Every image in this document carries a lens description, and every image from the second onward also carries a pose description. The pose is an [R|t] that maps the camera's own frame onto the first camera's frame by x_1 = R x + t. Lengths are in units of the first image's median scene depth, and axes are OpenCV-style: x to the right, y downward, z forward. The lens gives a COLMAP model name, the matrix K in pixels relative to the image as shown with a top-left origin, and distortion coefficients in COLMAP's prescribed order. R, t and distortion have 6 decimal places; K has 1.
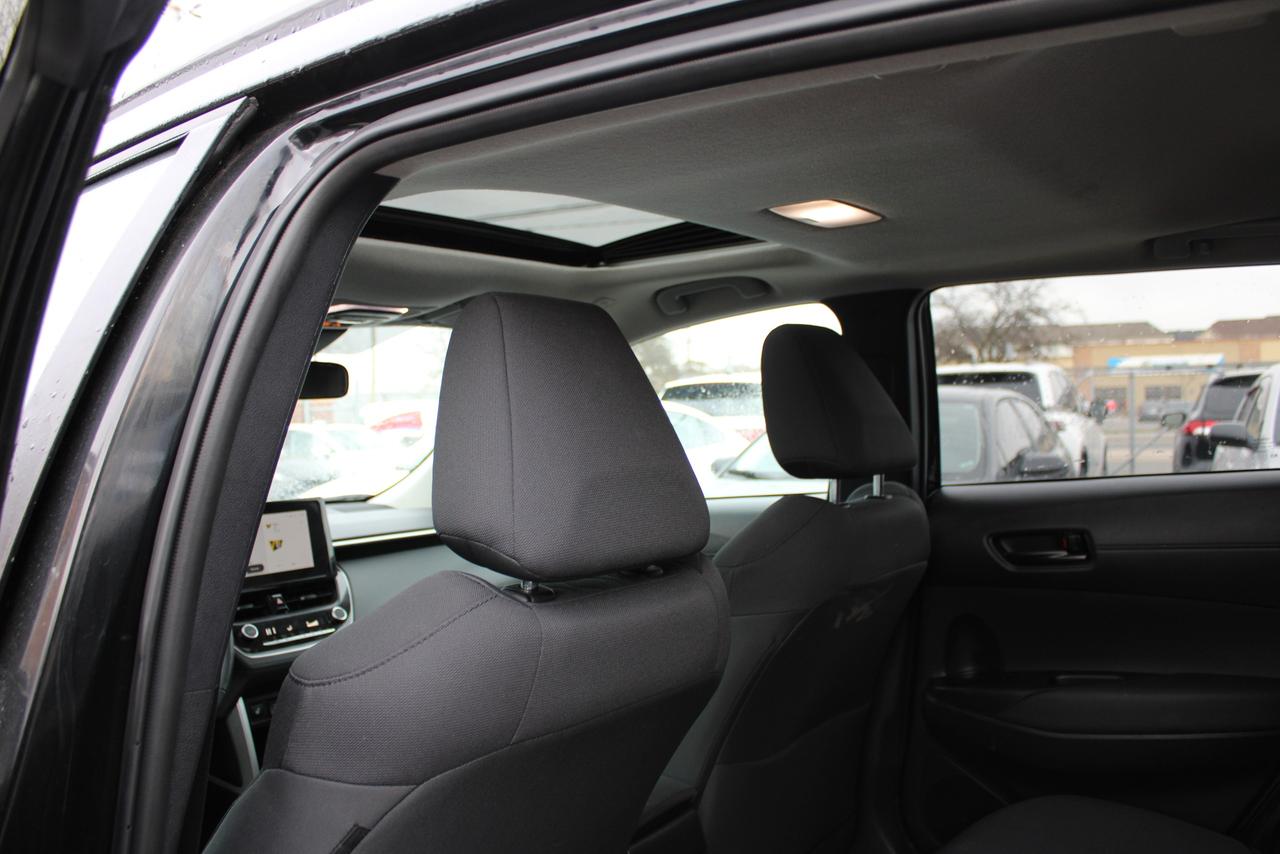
lens RADIAL K [[1062.0, 0, 640.0], [0, 1062.0, 427.0], [0, 0, 1]] dist [-0.167476, 0.136674]
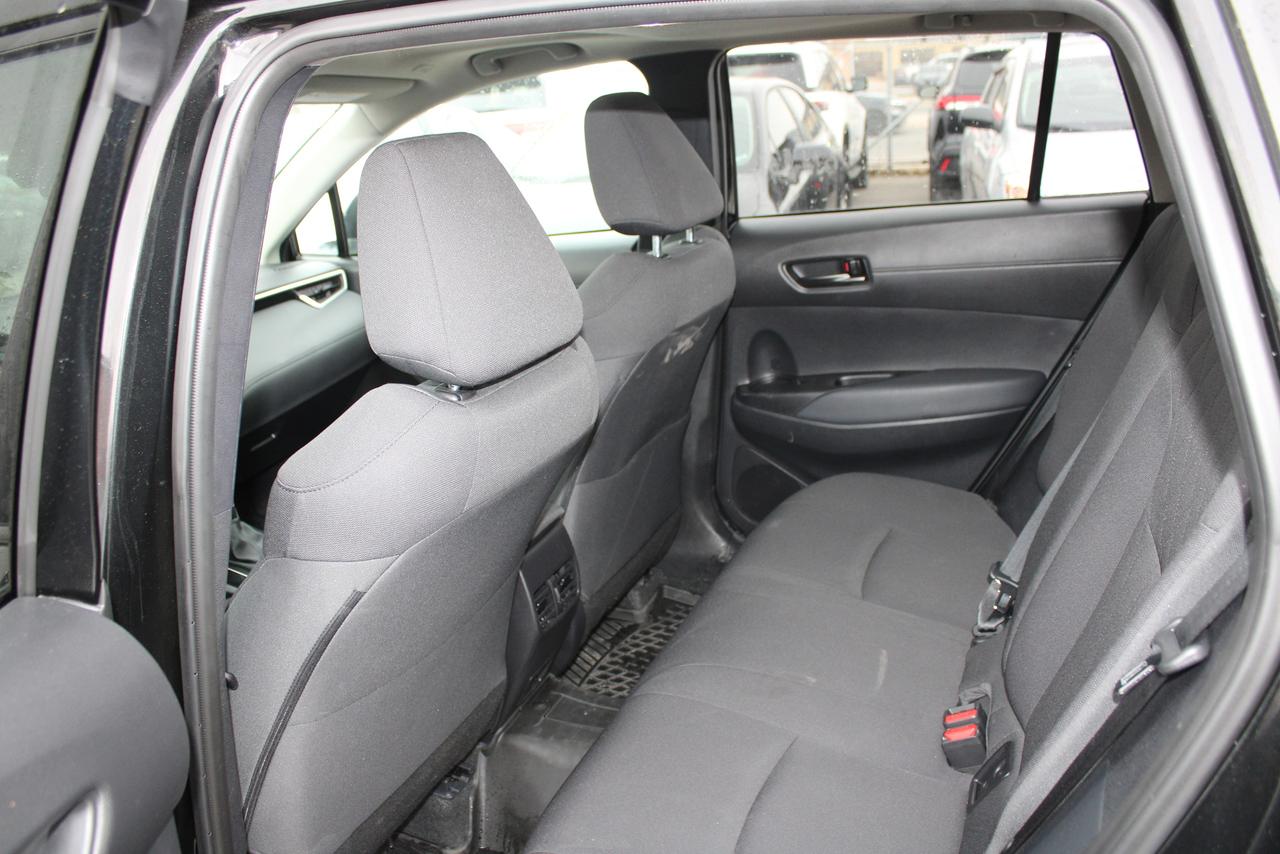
lens RADIAL K [[1062.0, 0, 640.0], [0, 1062.0, 427.0], [0, 0, 1]] dist [-0.167476, 0.136674]
pose [[0.974082, -0.112870, 0.196019, -0.069967], [0.050510, 0.953260, 0.297900, -0.080069], [-0.220482, -0.280279, 0.934255, -0.109914]]
